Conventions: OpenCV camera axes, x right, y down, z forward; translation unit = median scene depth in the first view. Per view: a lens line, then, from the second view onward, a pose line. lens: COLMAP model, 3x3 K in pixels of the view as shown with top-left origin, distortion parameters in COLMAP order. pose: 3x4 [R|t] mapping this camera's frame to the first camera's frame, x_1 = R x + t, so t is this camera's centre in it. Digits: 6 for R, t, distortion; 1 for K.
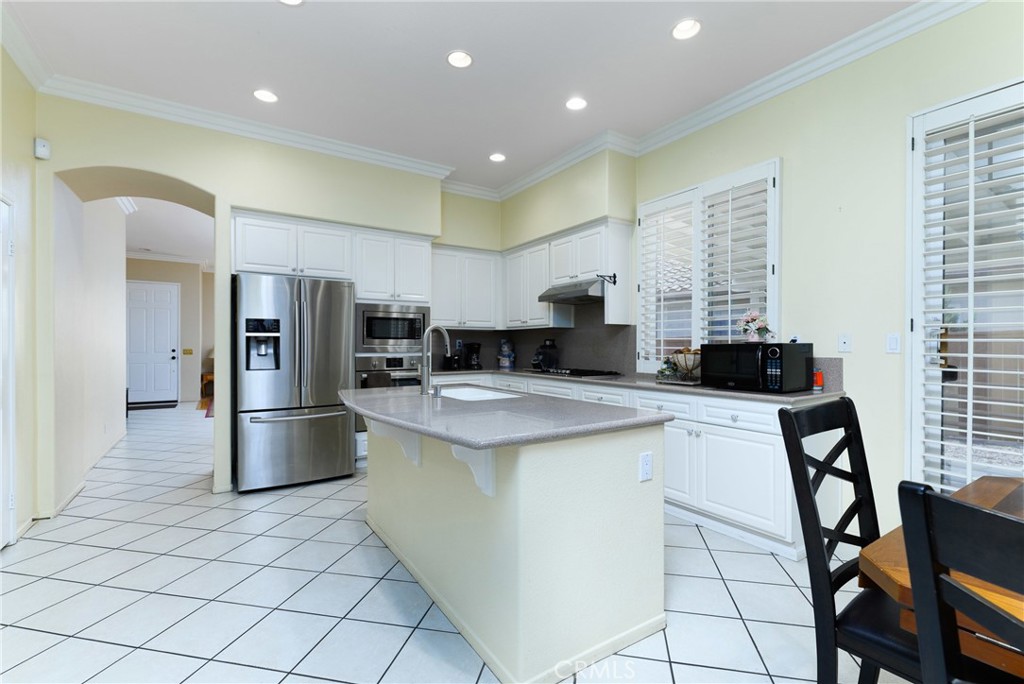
lens RADIAL K [[445.8, 0, 497.3], [0, 445.8, 345.1], [0, 0, 1]] dist [-0.001221, 0.000915]
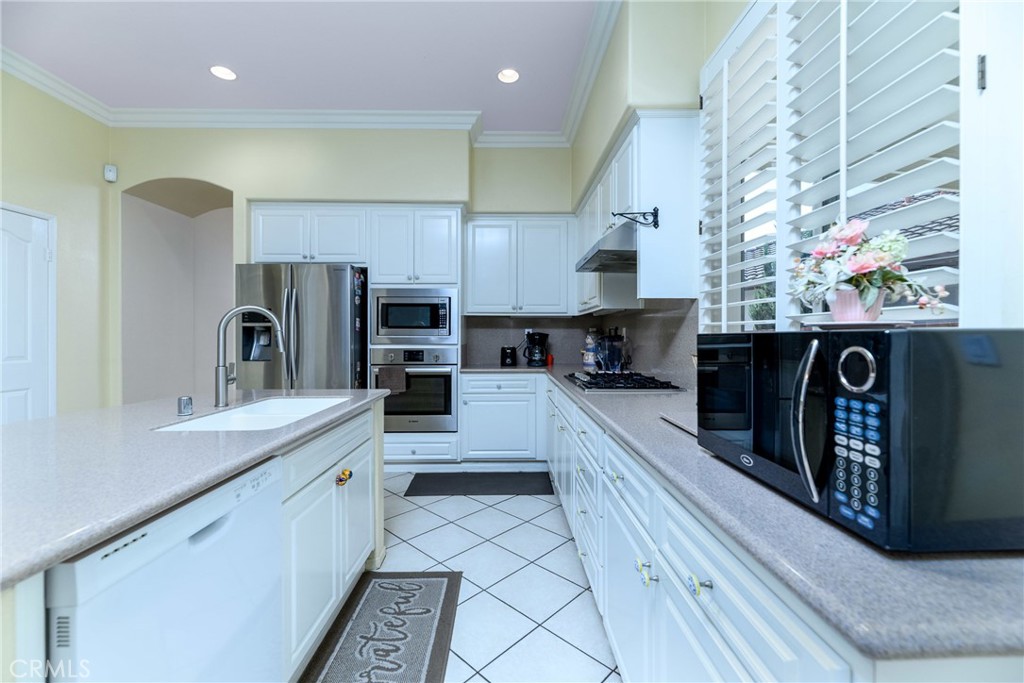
lens RADIAL K [[406.4, 0, 517.4], [0, 406.4, 340.9], [0, 0, 1]] dist [-0.010502, -0.000075]
pose [[0.863770, 0.006820, -0.503840, 0.346457], [0.000082, 0.999907, 0.013674, -0.000506], [0.503887, -0.011852, 0.863689, 0.440633]]
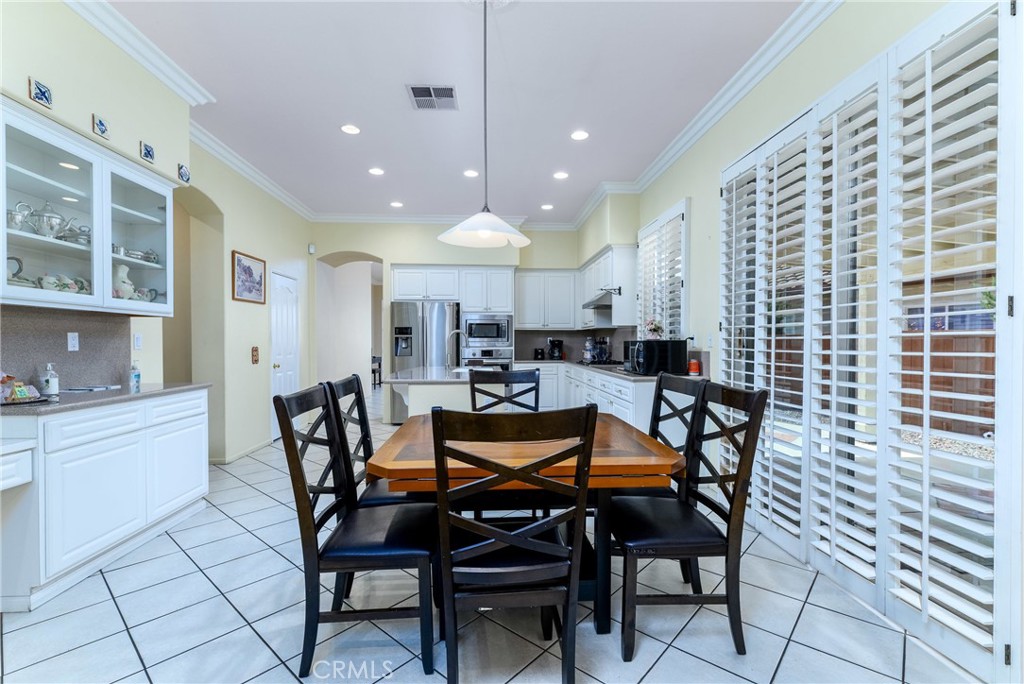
lens RADIAL K [[445.8, 0, 504.9], [0, 445.8, 344.8], [0, 0, 1]] dist [-0.001221, 0.000915]
pose [[0.872748, 0.002879, -0.488163, 0.567444], [0.000052, 0.999982, 0.005991, 0.001534], [0.488172, -0.005254, 0.872732, -0.281996]]
